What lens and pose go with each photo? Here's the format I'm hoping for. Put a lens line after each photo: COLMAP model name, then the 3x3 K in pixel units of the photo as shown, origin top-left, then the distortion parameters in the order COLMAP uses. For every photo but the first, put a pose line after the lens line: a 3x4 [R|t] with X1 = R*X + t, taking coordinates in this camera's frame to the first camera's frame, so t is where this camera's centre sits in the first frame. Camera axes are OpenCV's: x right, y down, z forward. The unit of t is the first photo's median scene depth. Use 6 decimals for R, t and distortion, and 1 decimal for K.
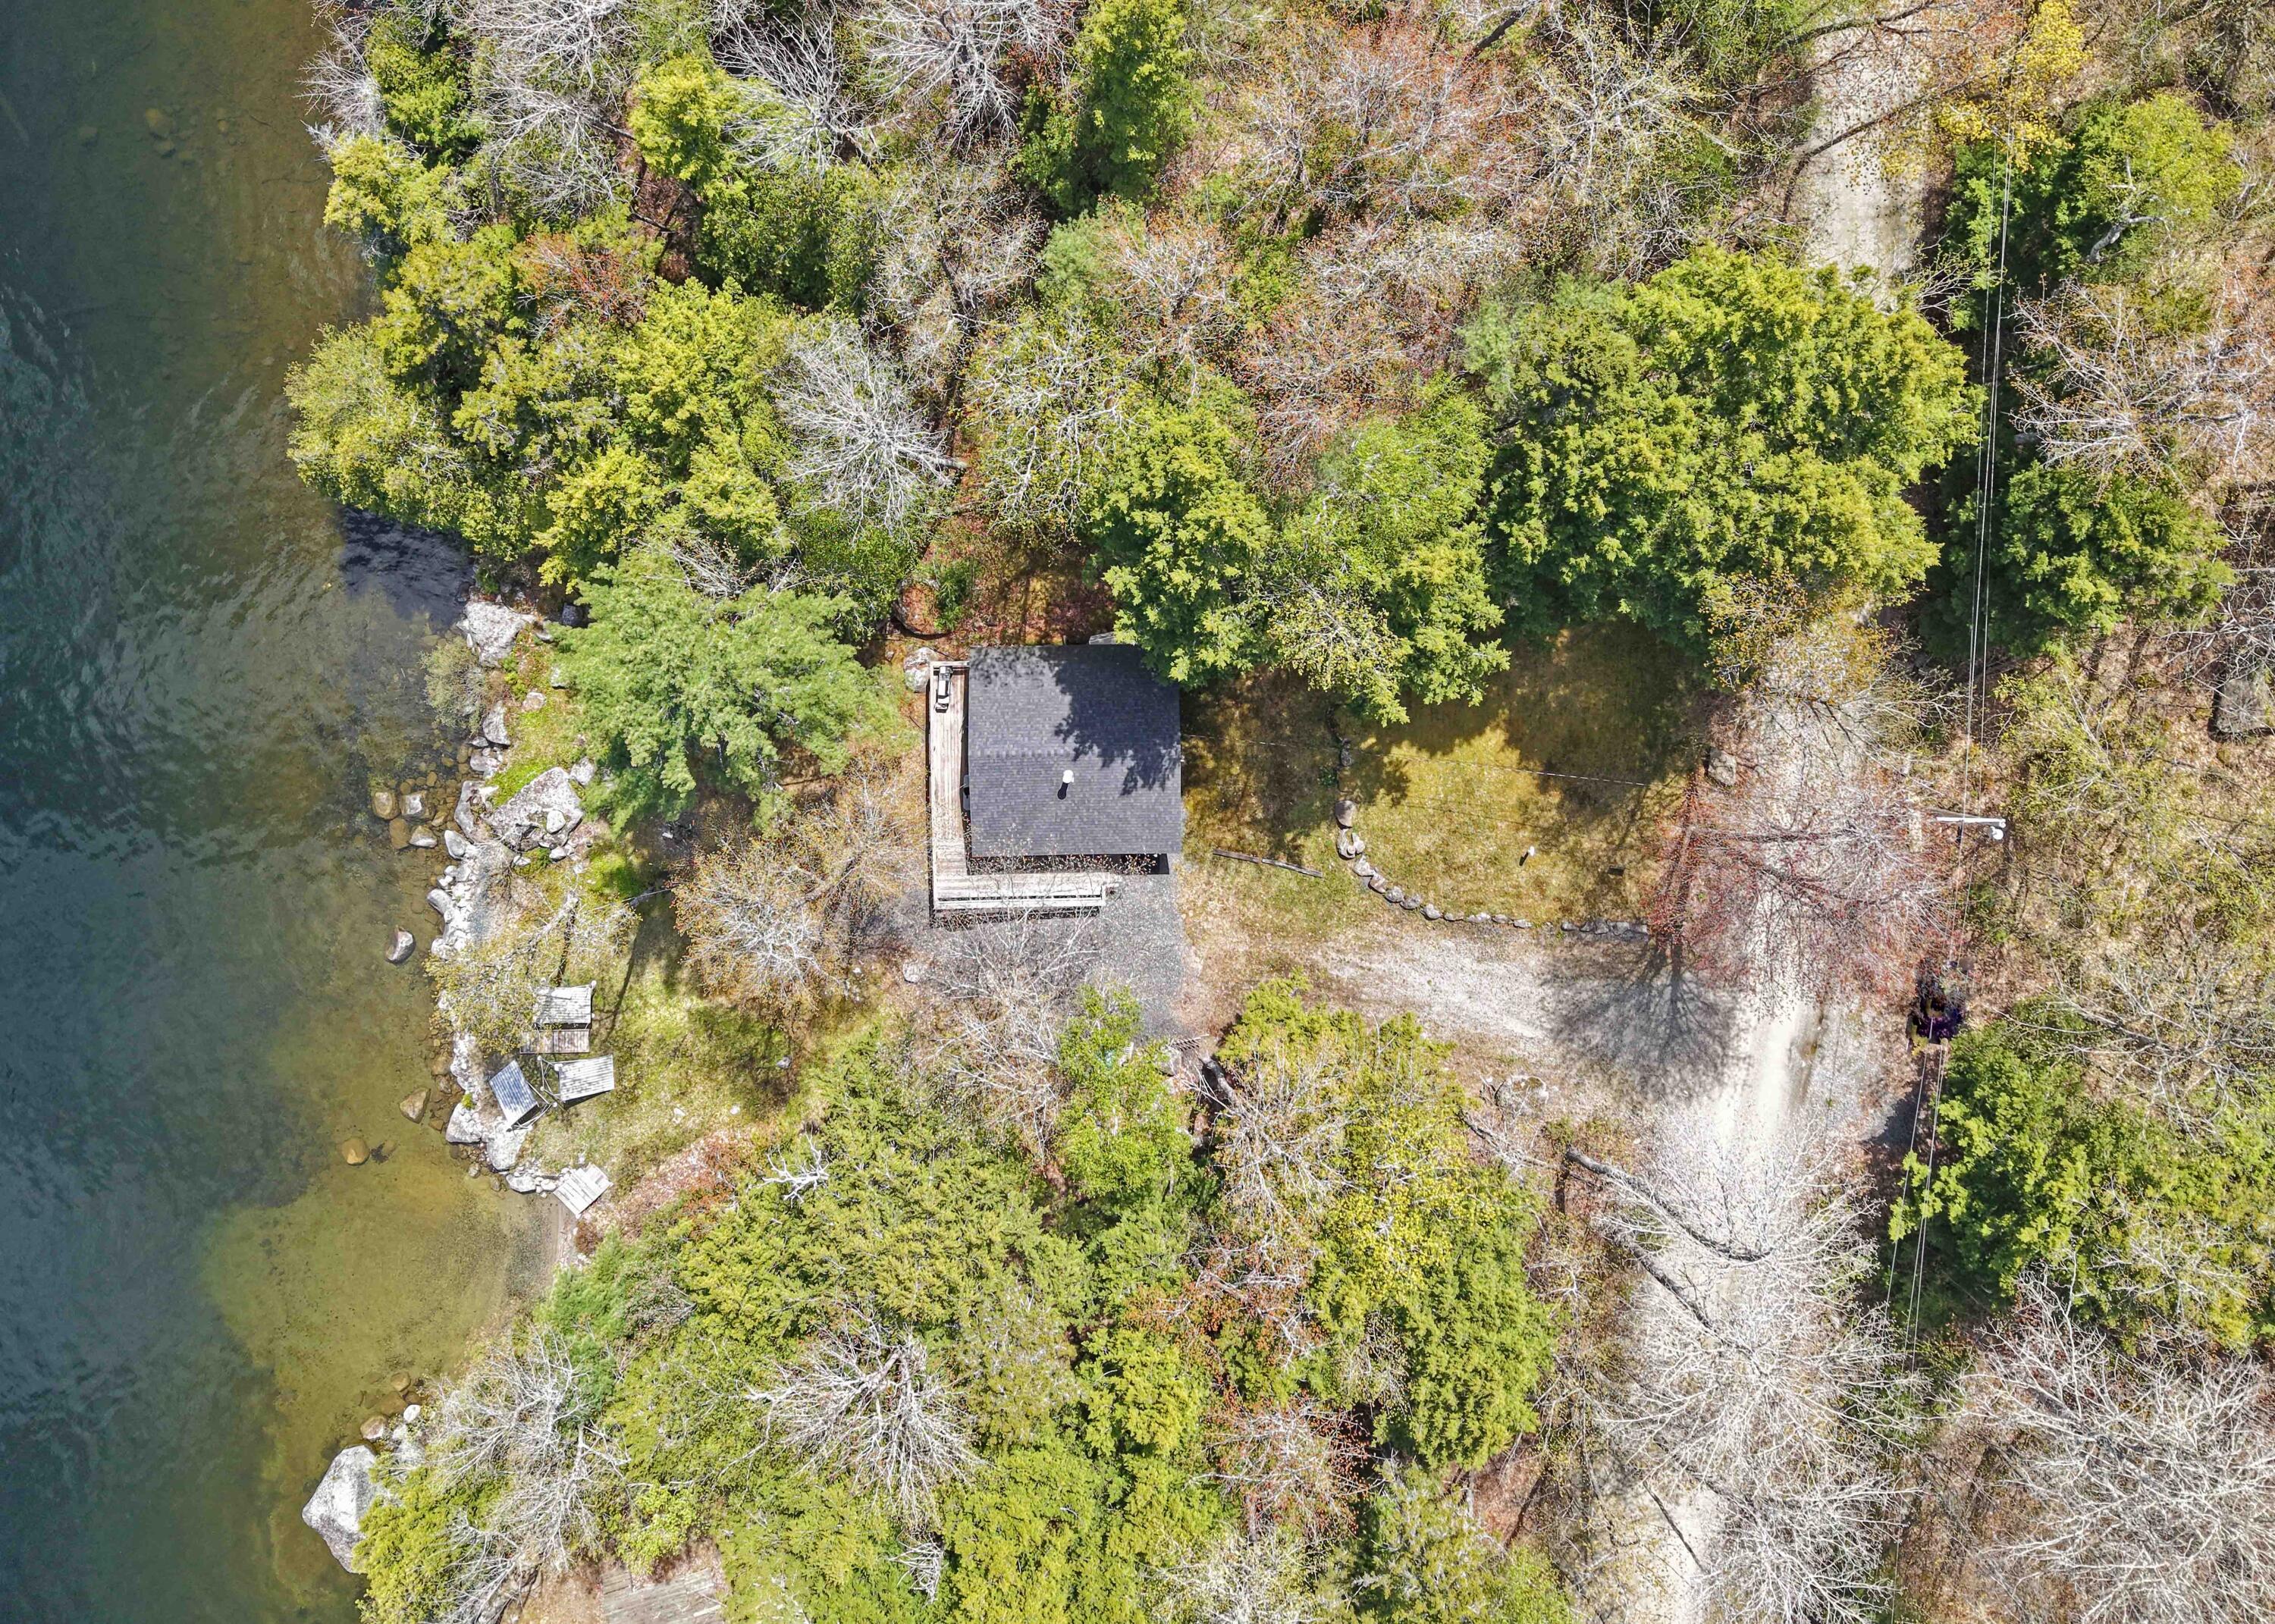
lens RADIAL K [[1642.0, 0, 1231.5], [0, 1642.0, 817.4], [0, 0, 1]] dist [0.050670, -0.088106]
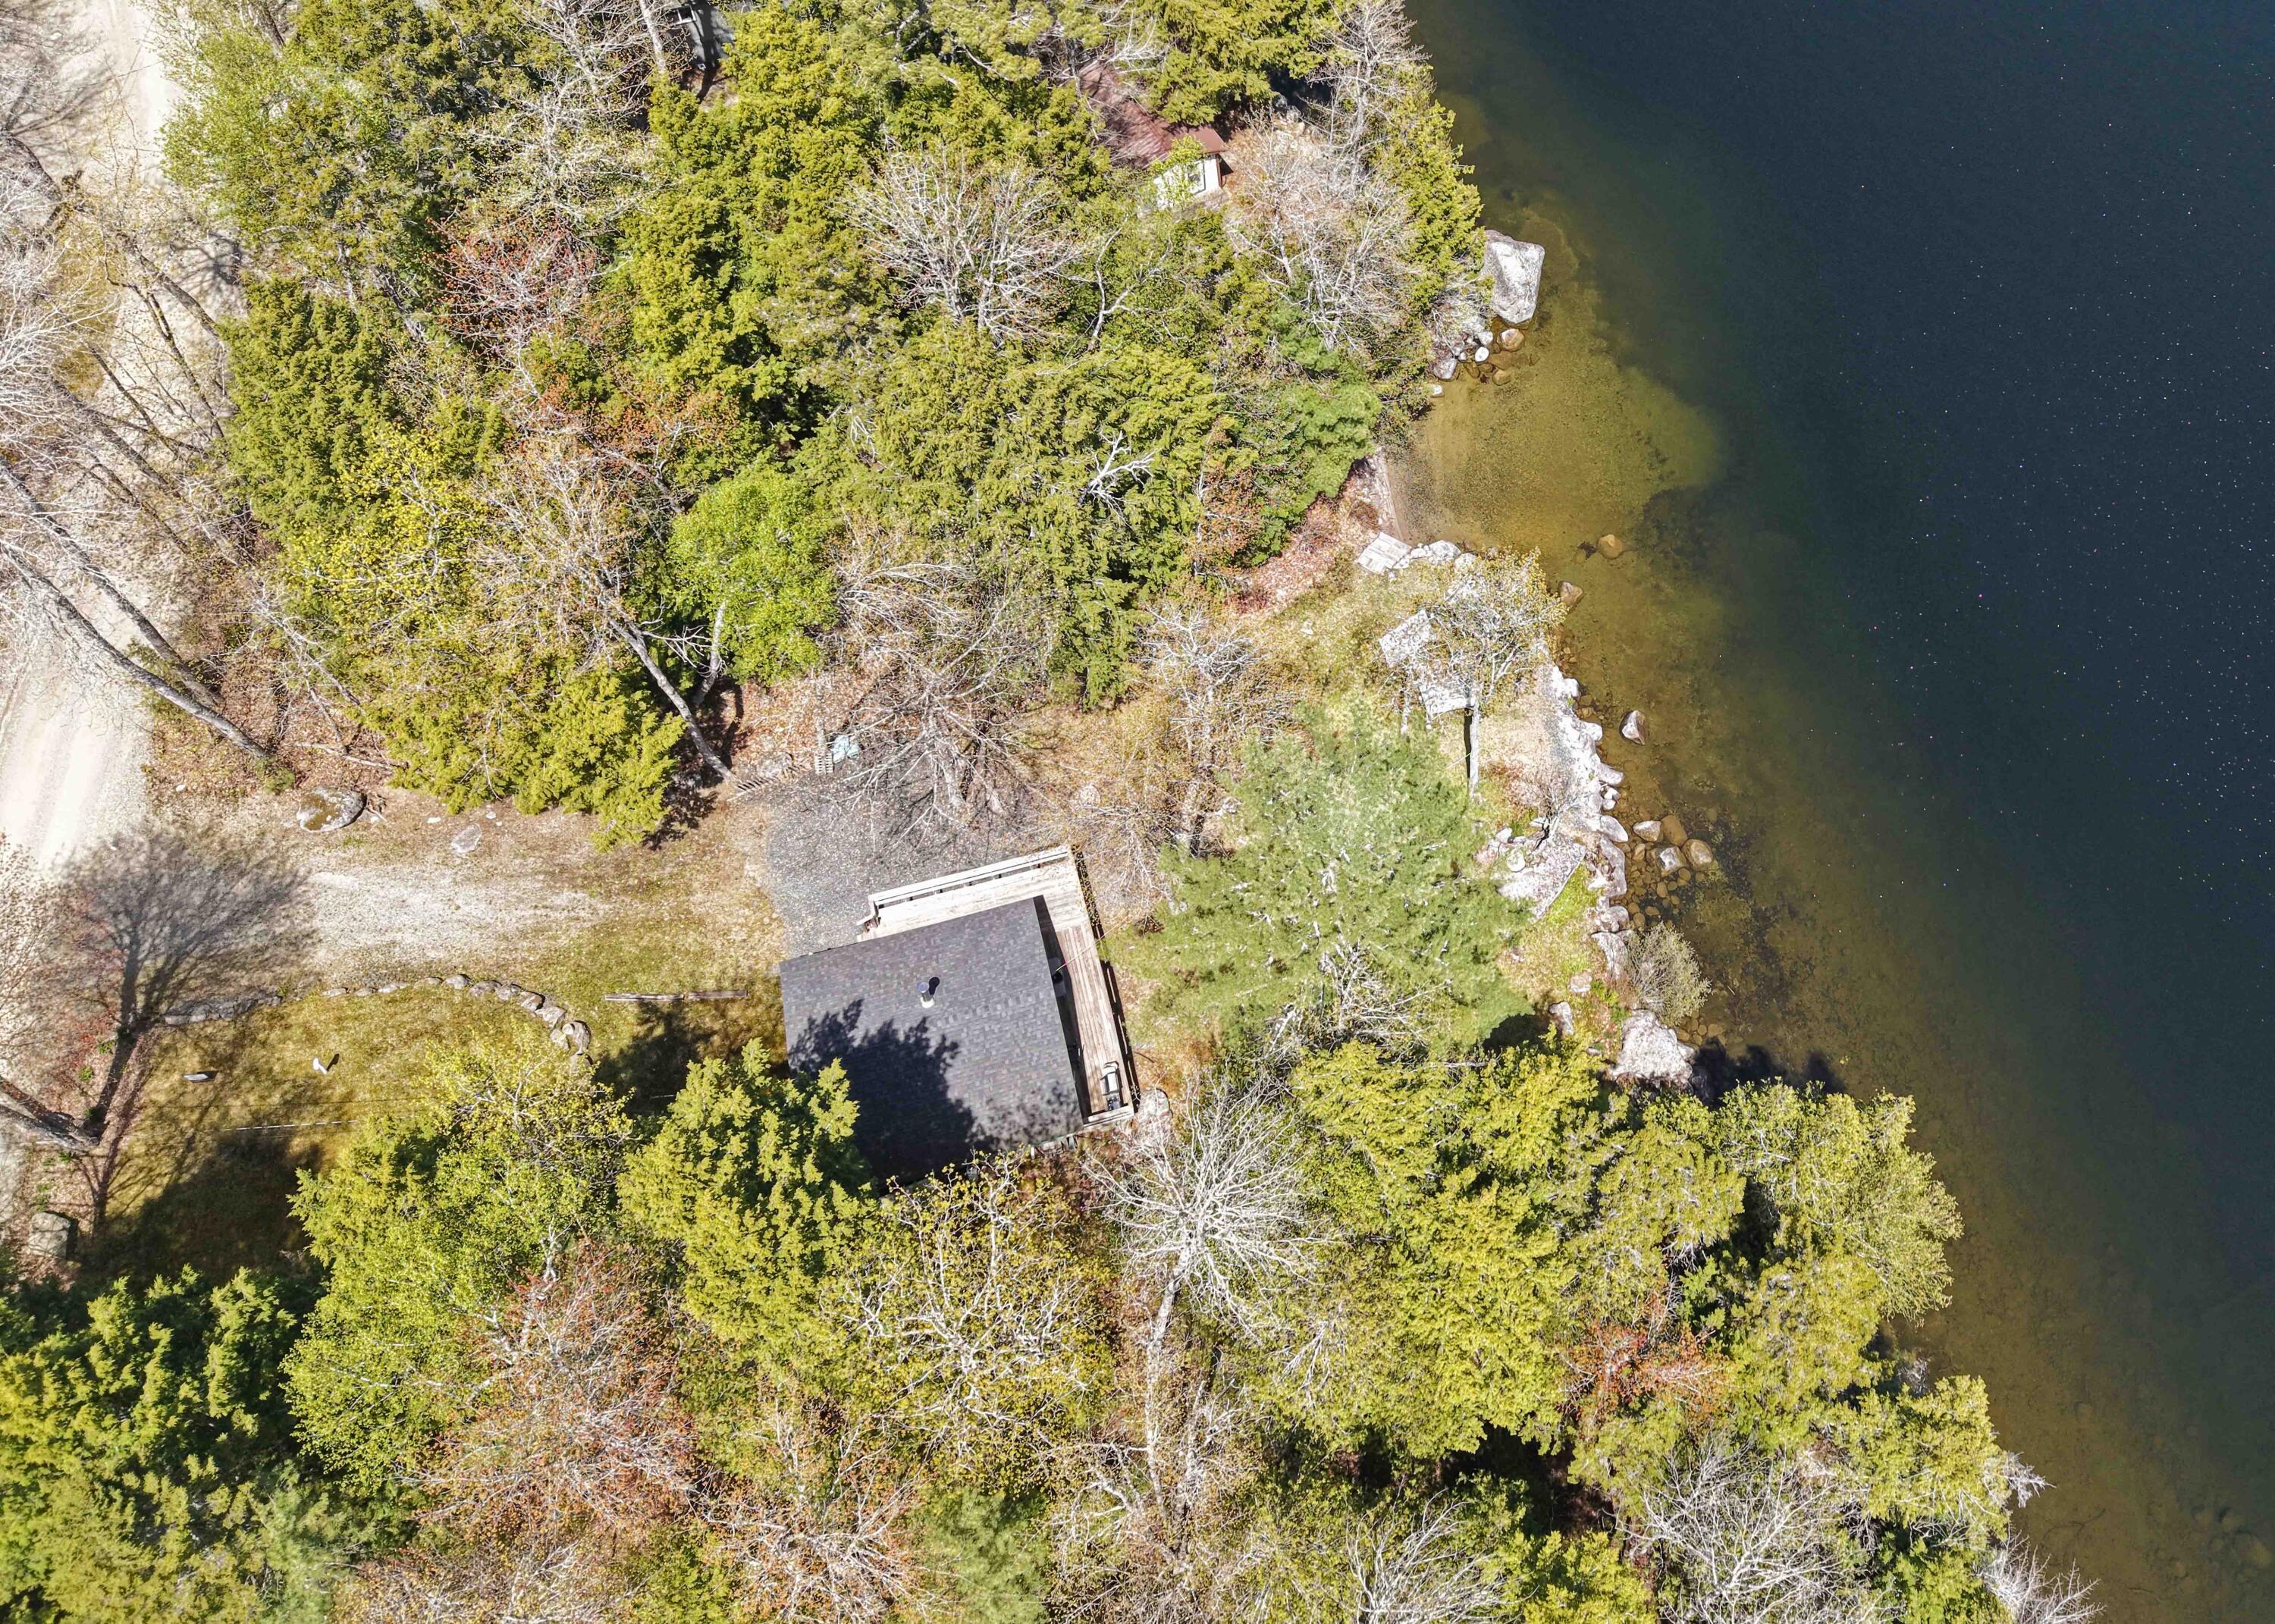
lens RADIAL K [[1731.0, 0, 1217.9], [0, 1731.0, 780.5], [0, 0, 1]] dist [-0.002671, -0.033381]
pose [[-0.958787, 0.191193, -0.210175, -0.072252], [-0.255885, -0.902568, 0.346256, -0.239626], [-0.123496, 0.385767, 0.914294, 0.160120]]
